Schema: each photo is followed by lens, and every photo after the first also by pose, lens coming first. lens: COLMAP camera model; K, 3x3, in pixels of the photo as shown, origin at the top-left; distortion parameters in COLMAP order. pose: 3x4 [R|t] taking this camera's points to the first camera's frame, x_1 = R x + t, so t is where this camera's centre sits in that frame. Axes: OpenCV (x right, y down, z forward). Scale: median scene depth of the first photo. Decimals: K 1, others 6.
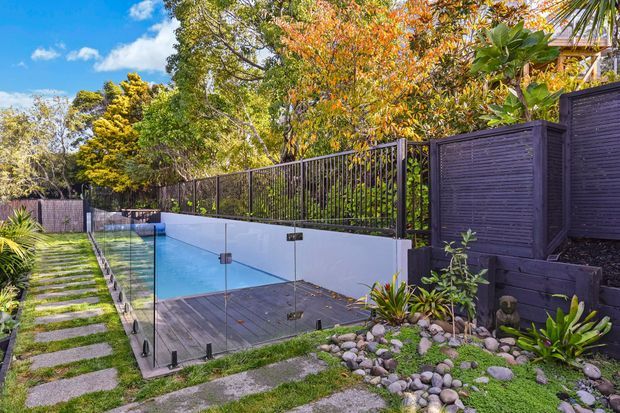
lens RADIAL K [[445.7, 0, 315.9], [0, 445.7, 204.7], [0, 0, 1]] dist [-0.003272, 0.000400]
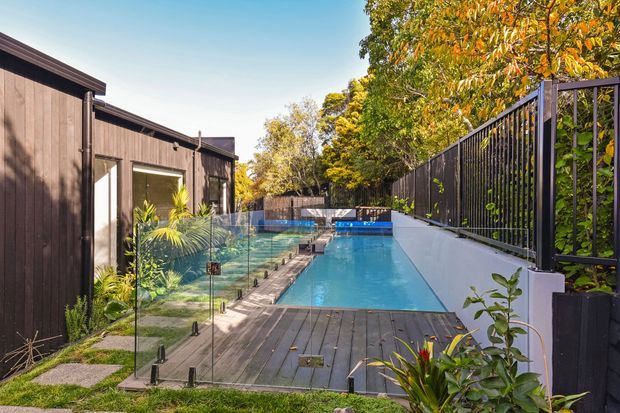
lens RADIAL K [[445.7, 0, 315.9], [0, 445.7, 204.7], [0, 0, 1]] dist [-0.003272, 0.000400]
pose [[0.688092, 0.013995, -0.725488, 0.227350], [-0.009108, 0.999902, 0.010650, -0.003394], [0.725566, -0.000720, 0.688152, 0.254300]]
